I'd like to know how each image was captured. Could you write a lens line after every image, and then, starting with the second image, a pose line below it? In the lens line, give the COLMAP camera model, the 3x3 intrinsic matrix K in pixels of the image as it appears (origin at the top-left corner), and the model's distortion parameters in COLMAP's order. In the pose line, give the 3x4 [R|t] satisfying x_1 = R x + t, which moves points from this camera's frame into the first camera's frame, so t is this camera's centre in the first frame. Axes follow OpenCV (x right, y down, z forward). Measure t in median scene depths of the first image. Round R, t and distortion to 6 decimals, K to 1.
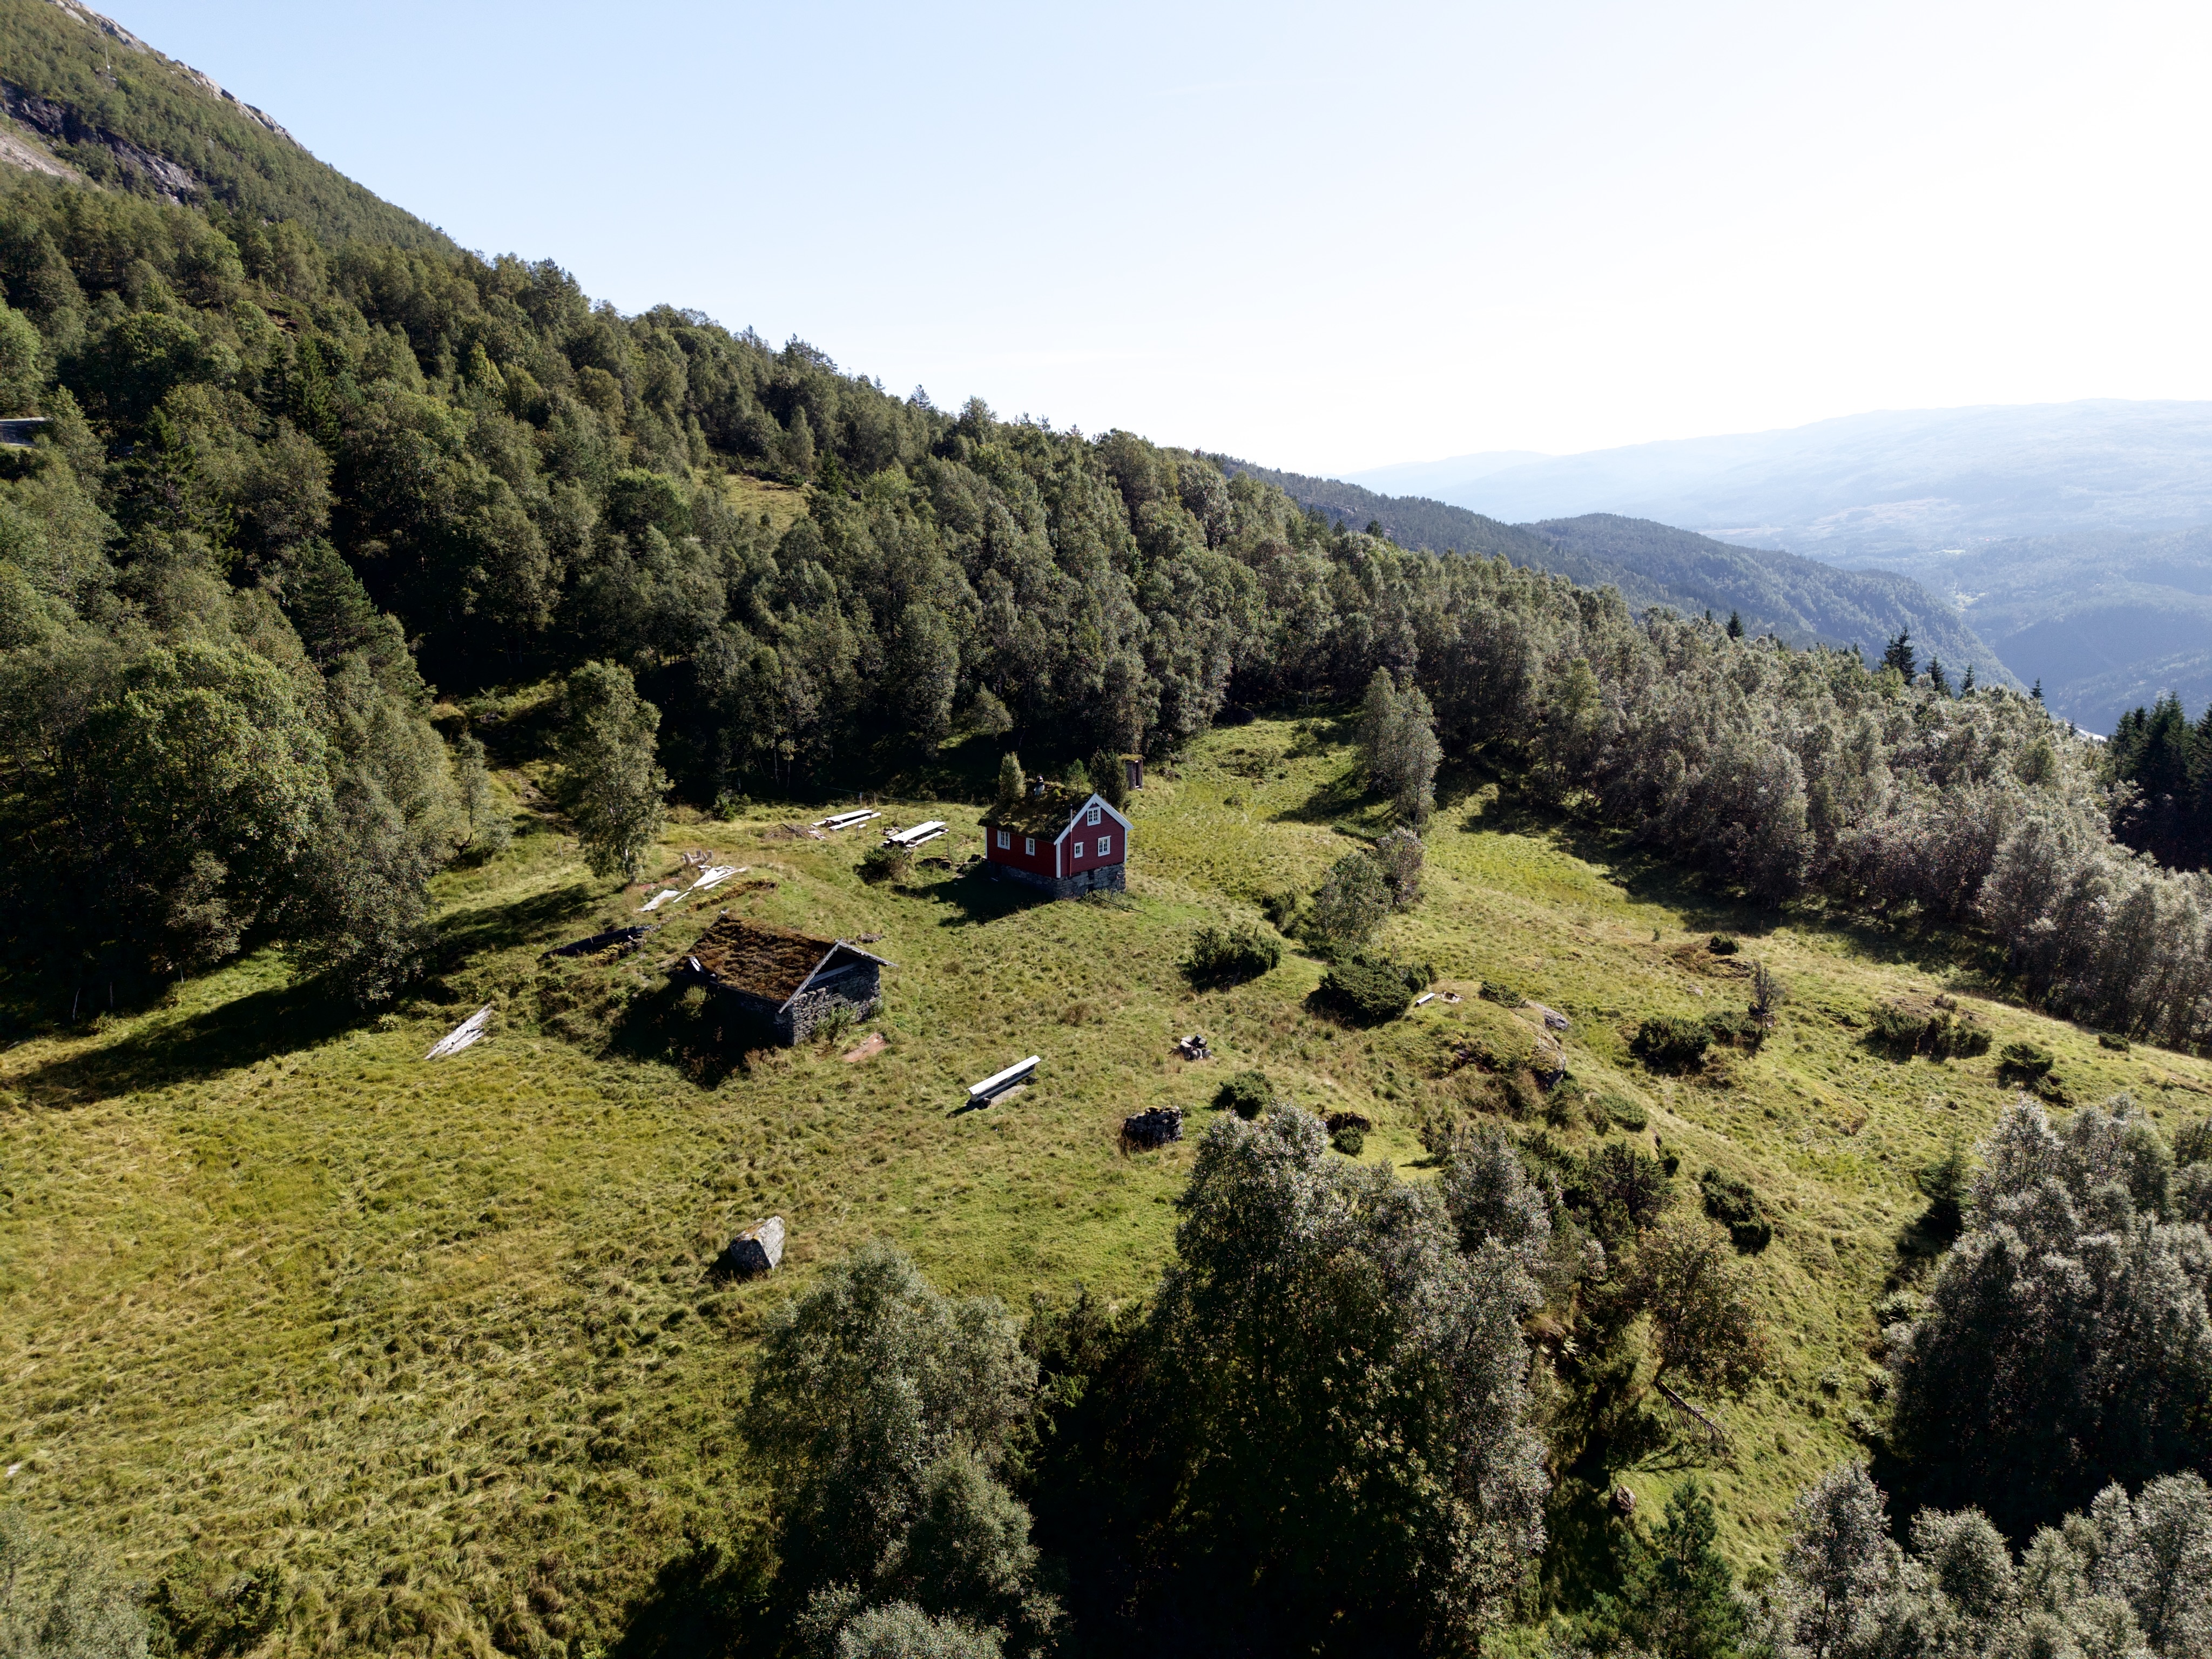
lens RADIAL K [[1473.9, 0, 1106.0], [0, 1473.9, 829.5], [0, 0, 1]] dist [0.021575, -0.013226]
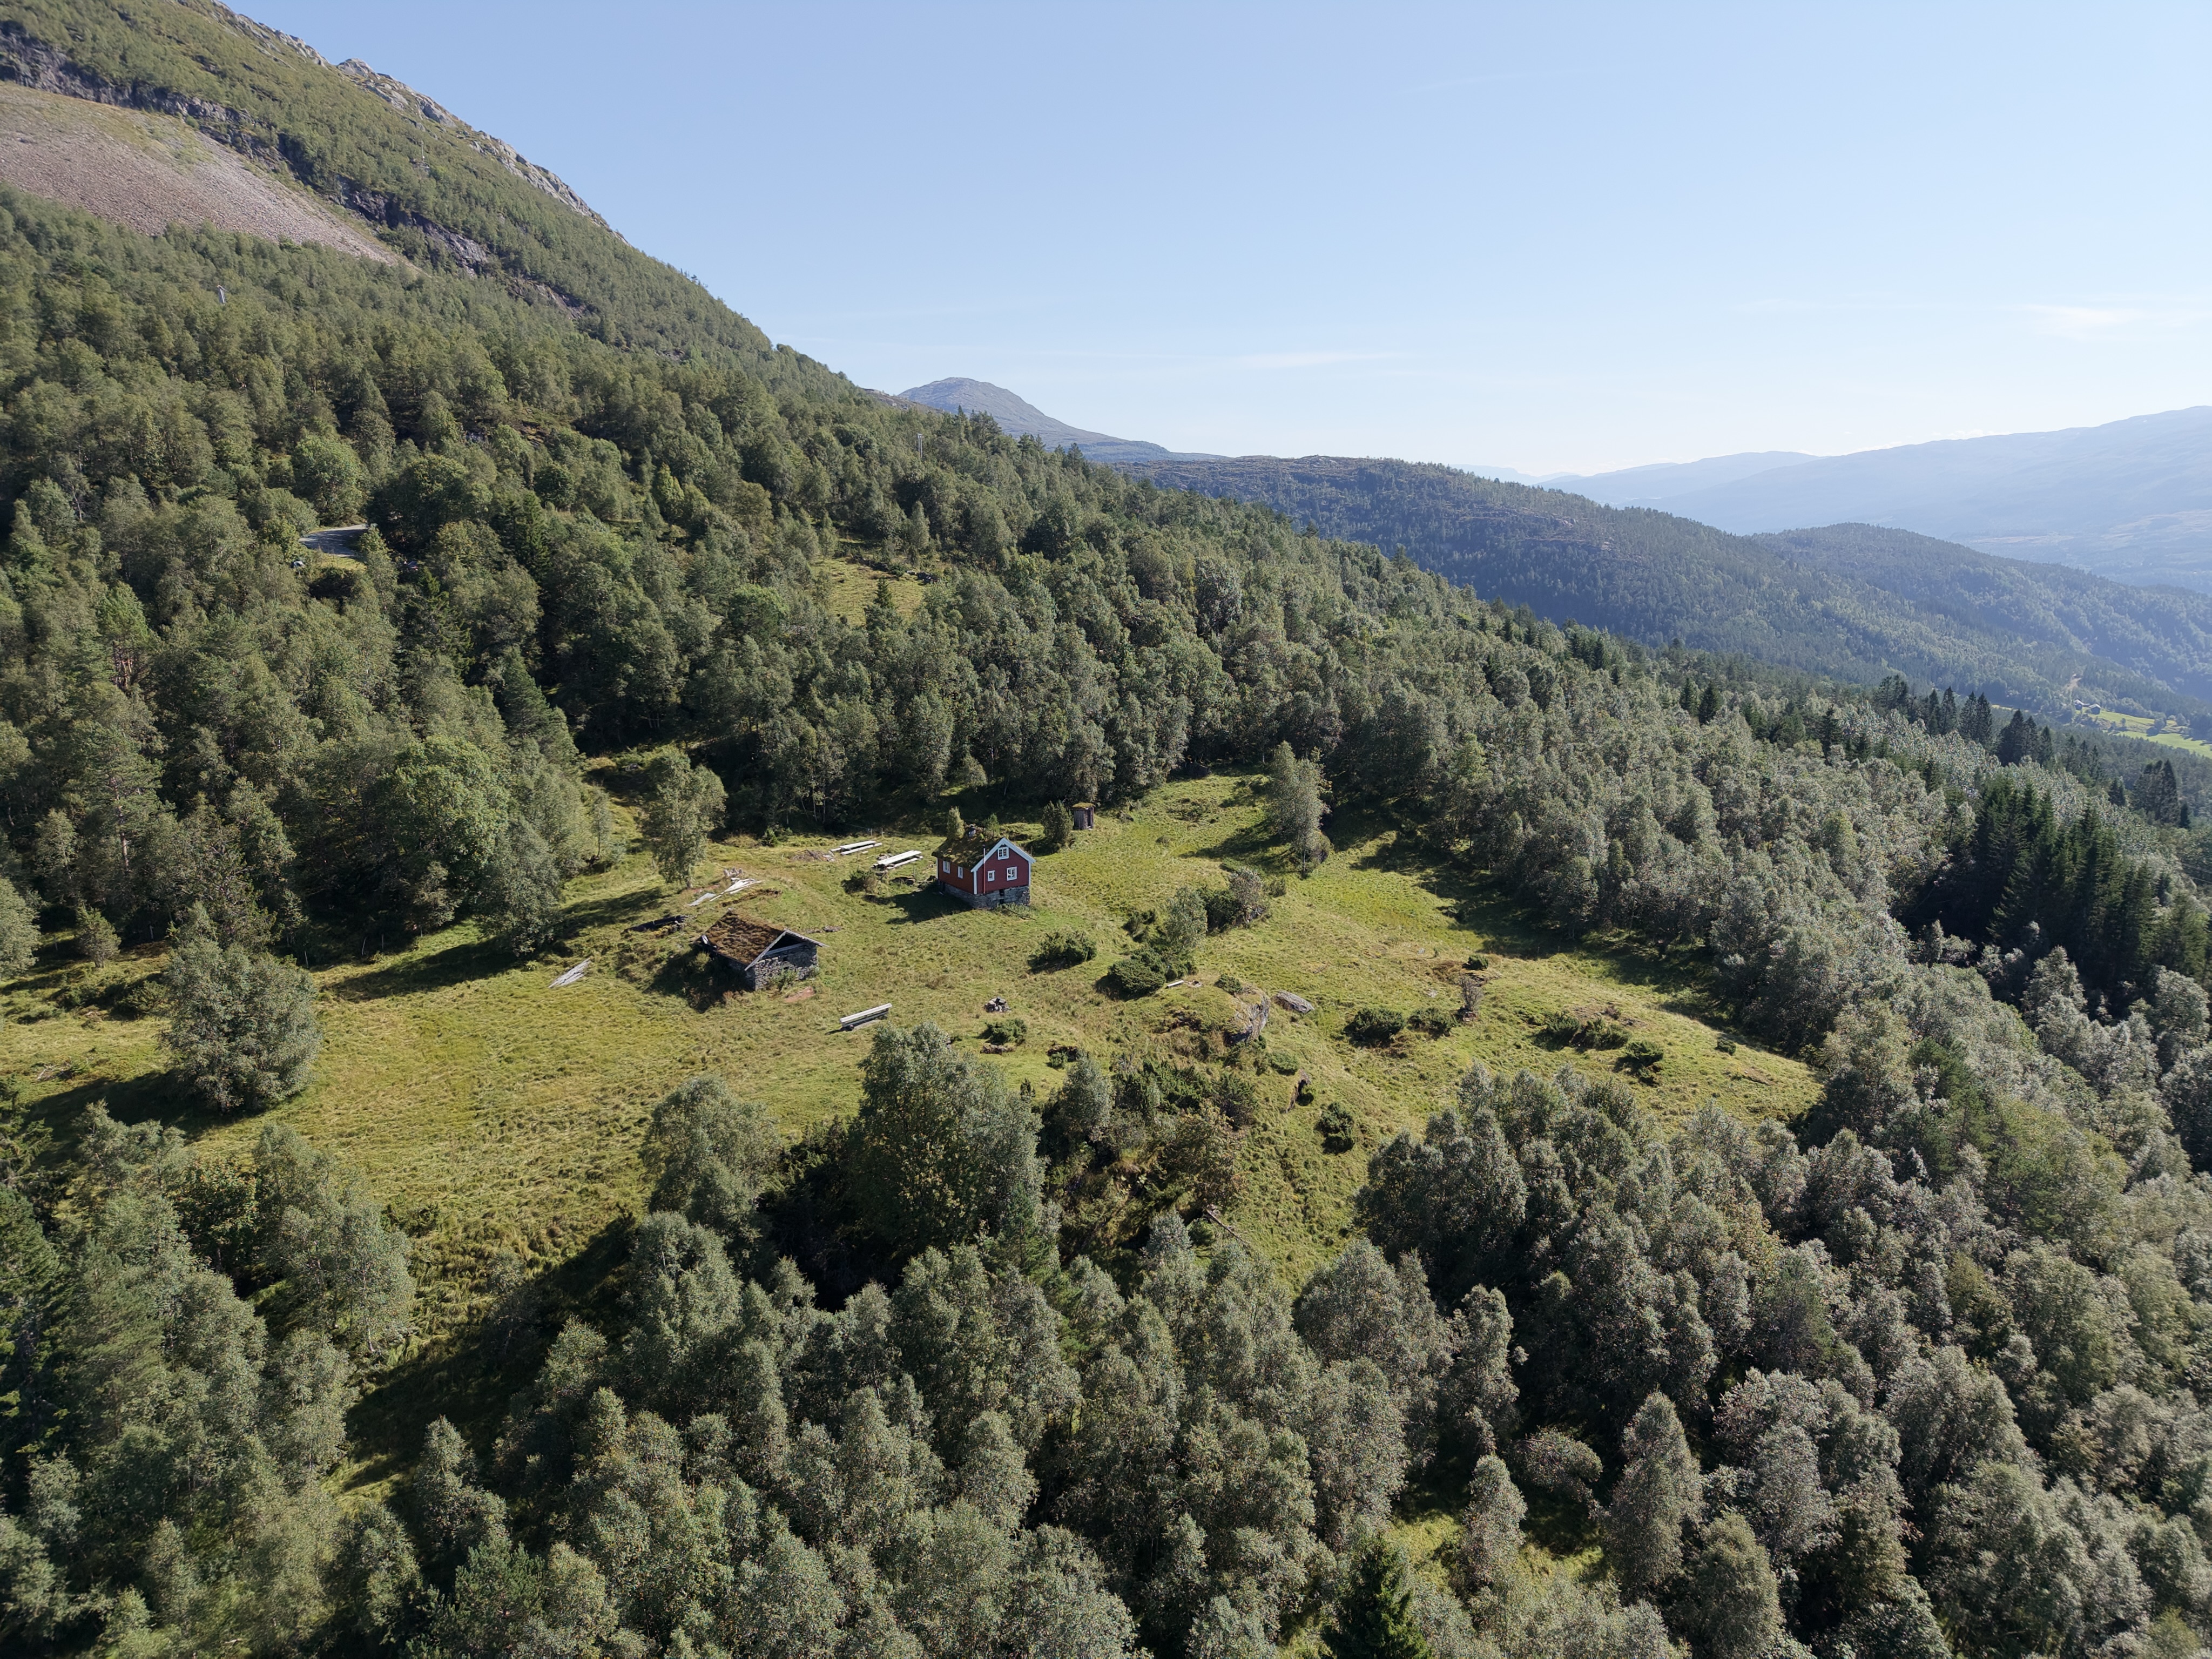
lens RADIAL K [[1476.5, 0, 1106.0], [0, 1476.5, 829.5], [0, 0, 1]] dist [0.050812, -0.067645]
pose [[0.988027, 0.034185, -0.150447, 0.307690], [-0.034413, 0.999407, 0.001088, -0.037169], [0.150395, 0.004103, 0.988617, -0.432600]]
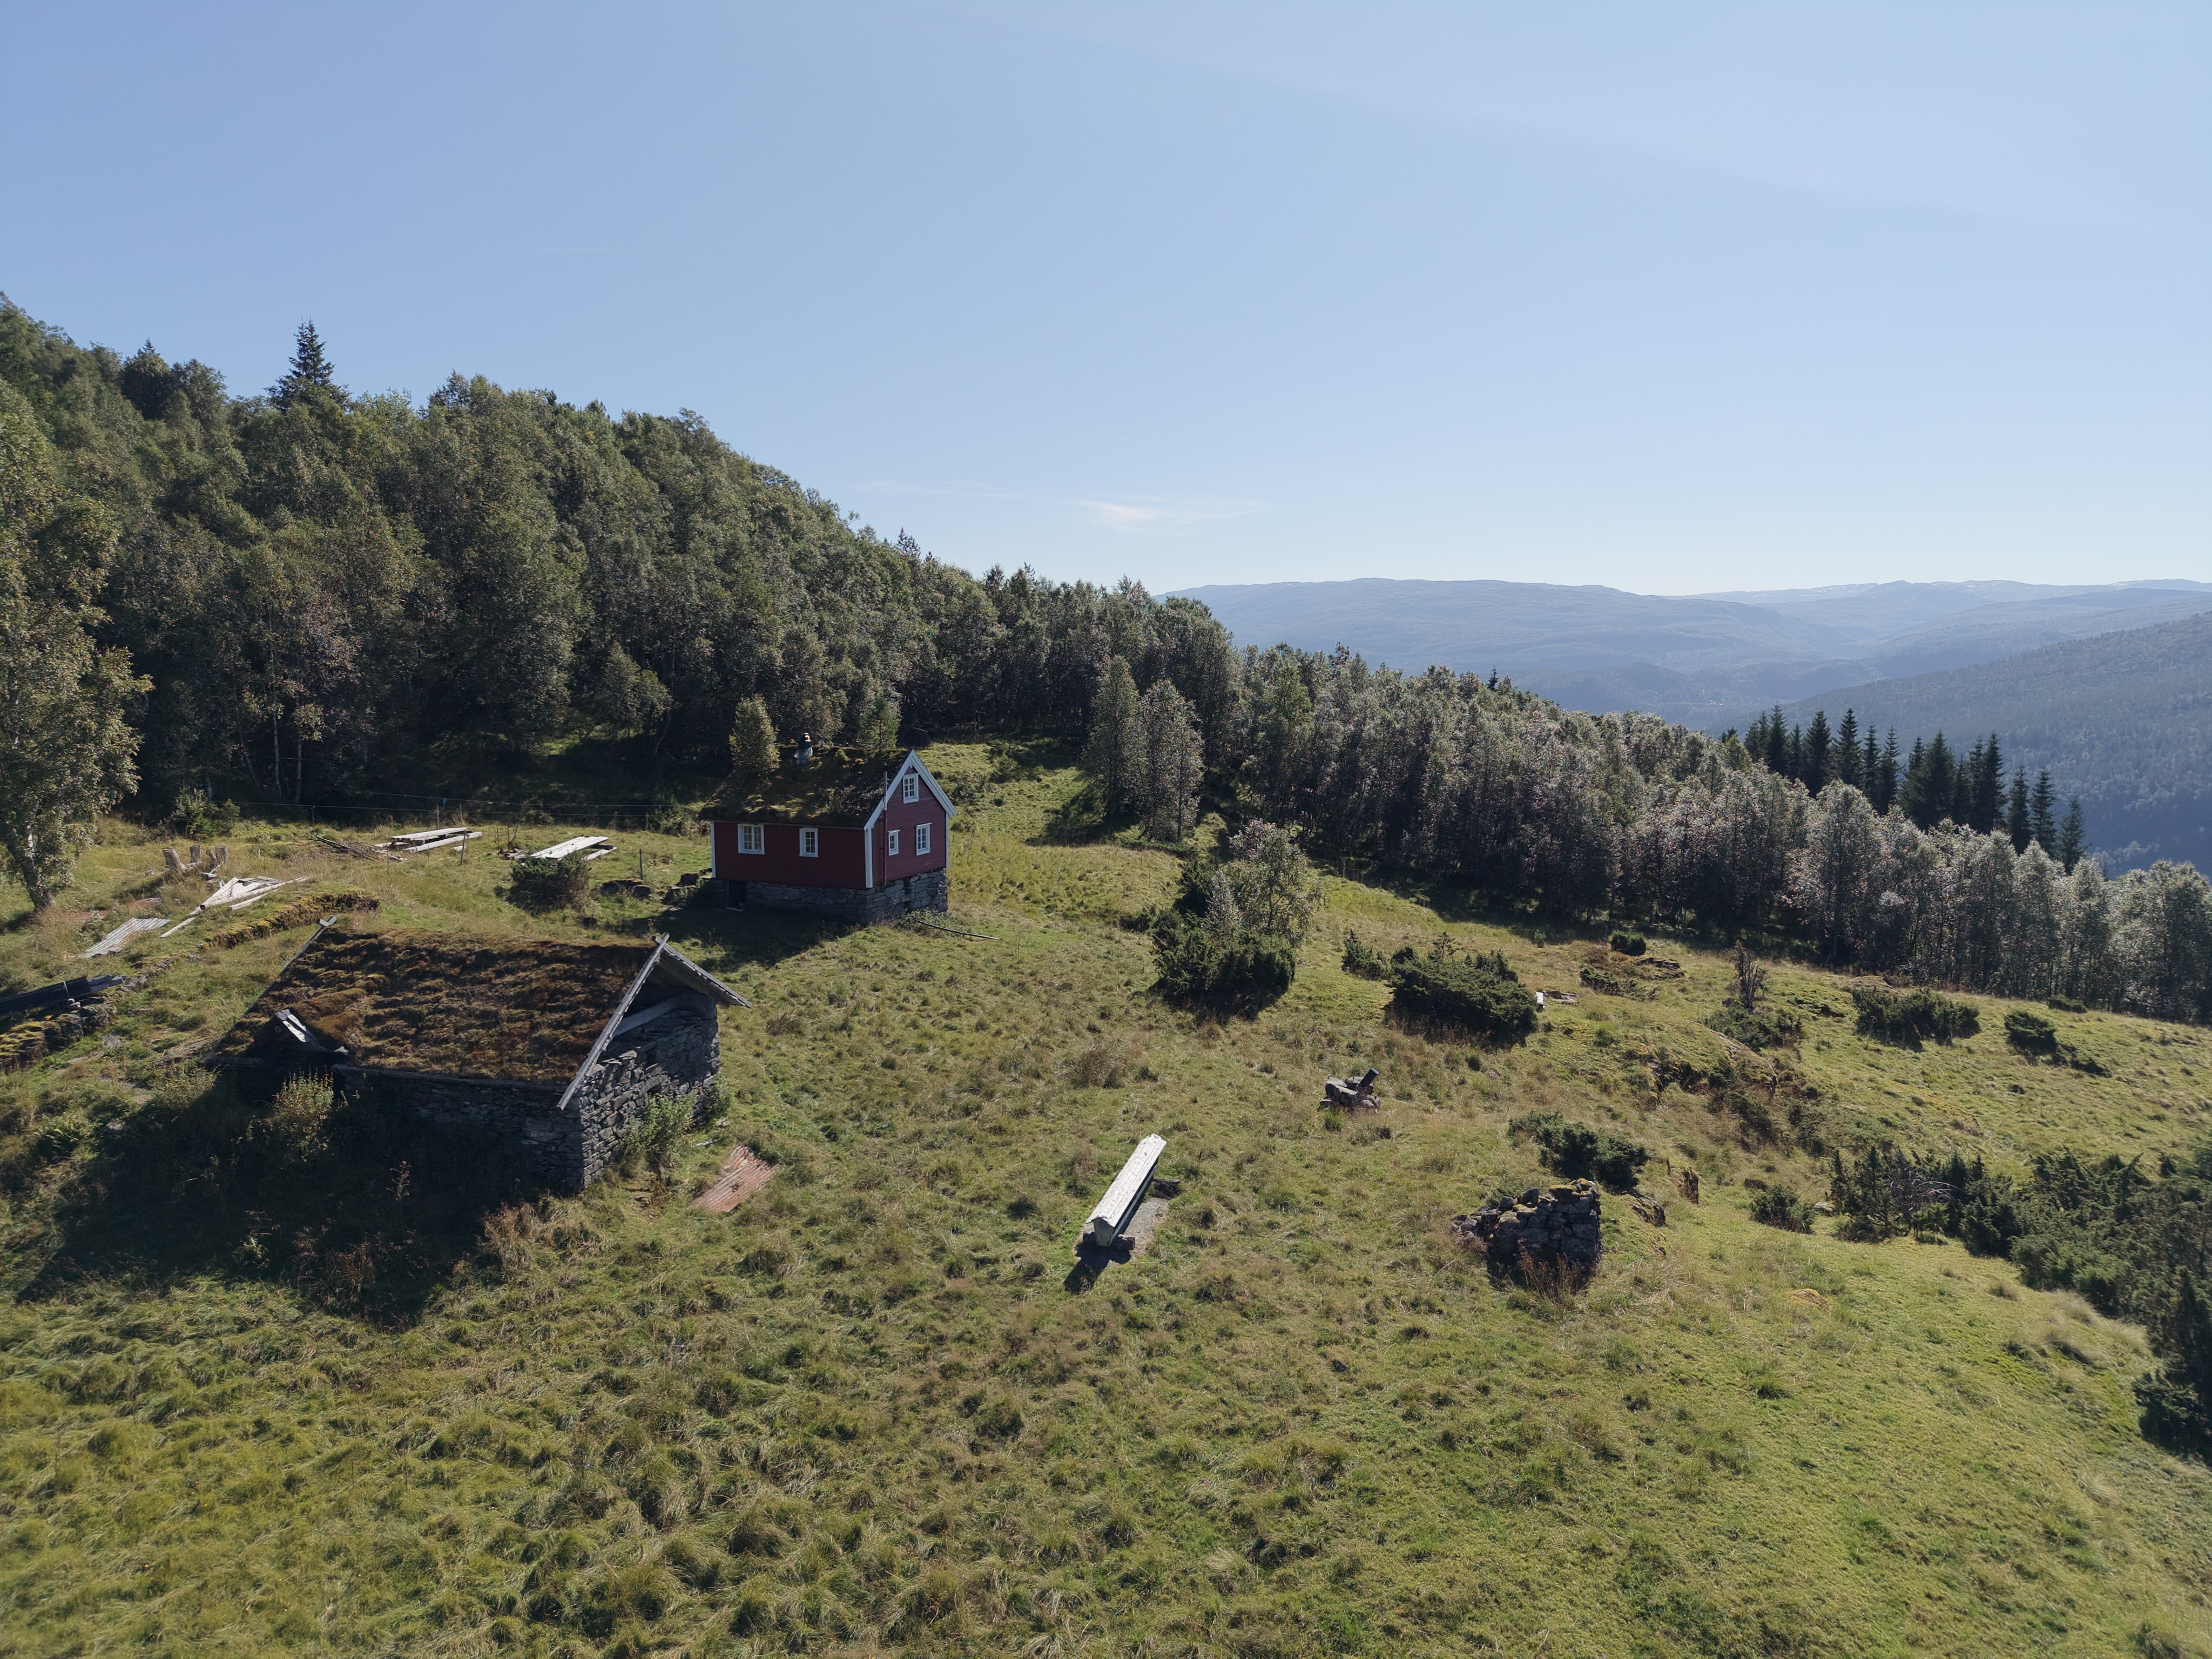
lens RADIAL K [[1476.5, 0, 1106.0], [0, 1476.5, 829.5], [0, 0, 1]] dist [0.050812, -0.067645]
pose [[0.922072, -0.043275, 0.384592, -0.167939], [0.083815, 0.992474, -0.089274, 0.068567], [-0.377834, 0.114551, 0.918760, 0.392231]]
